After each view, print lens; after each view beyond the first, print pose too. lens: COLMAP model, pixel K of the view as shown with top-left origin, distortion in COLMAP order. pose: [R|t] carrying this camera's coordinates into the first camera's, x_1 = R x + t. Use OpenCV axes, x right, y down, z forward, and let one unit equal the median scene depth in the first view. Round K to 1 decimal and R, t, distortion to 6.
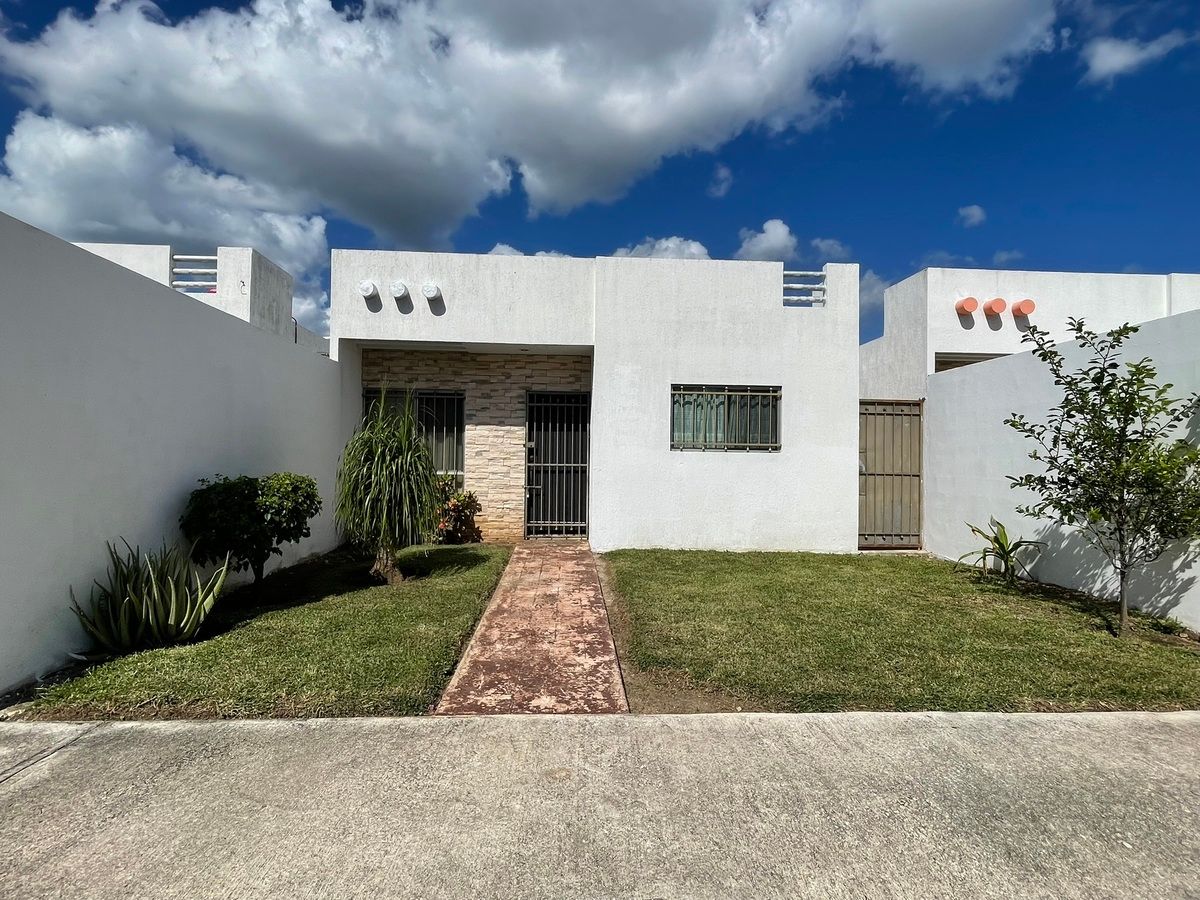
lens RADIAL K [[615.1, 0, 594.5], [0, 615.1, 456.8], [0, 0, 1]] dist [-0.000368, -0.002110]
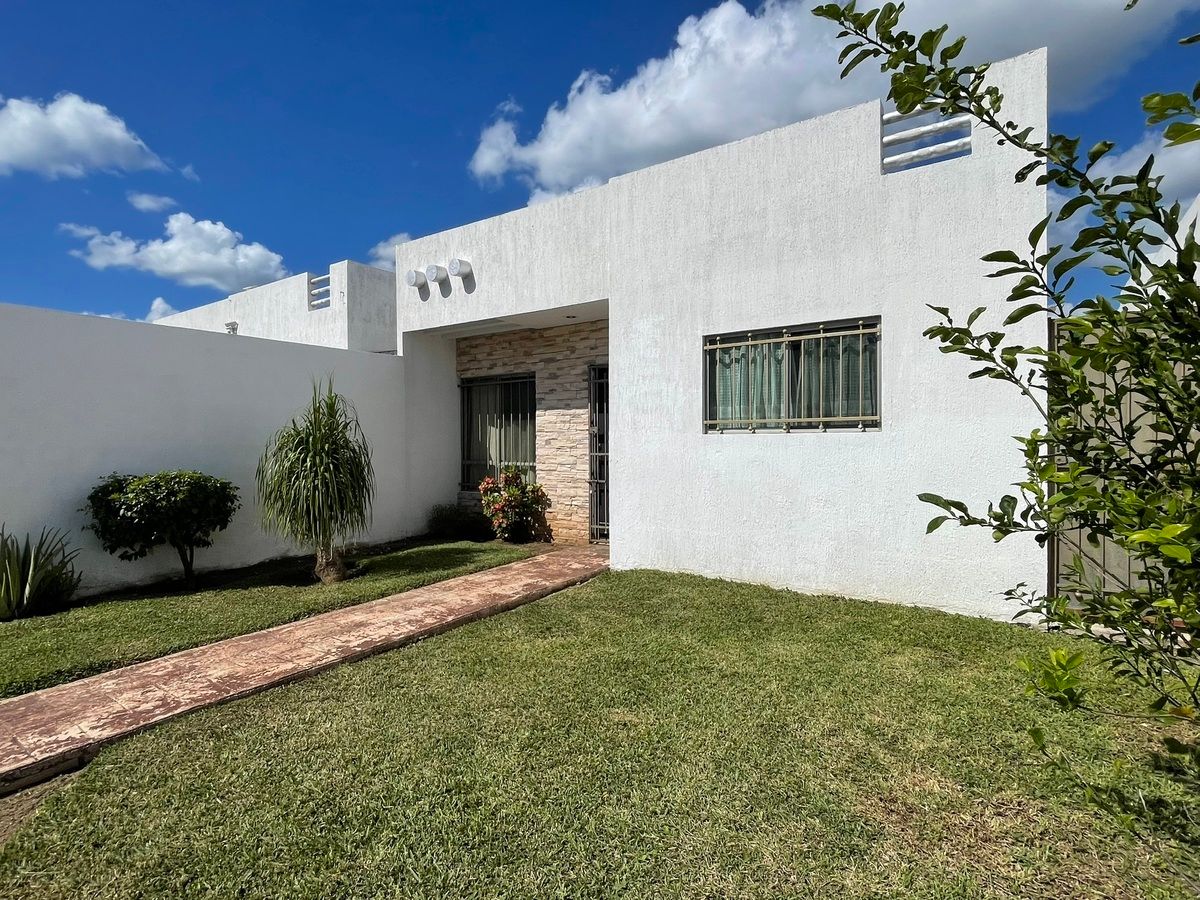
lens RADIAL K [[615.1, 0, 594.5], [0, 615.1, 456.8], [0, 0, 1]] dist [-0.000368, -0.002110]
pose [[0.791126, -0.006381, -0.611620, 0.445879], [0.023662, 0.999516, 0.020178, -0.000571], [0.611196, -0.030436, 0.790894, 0.379726]]
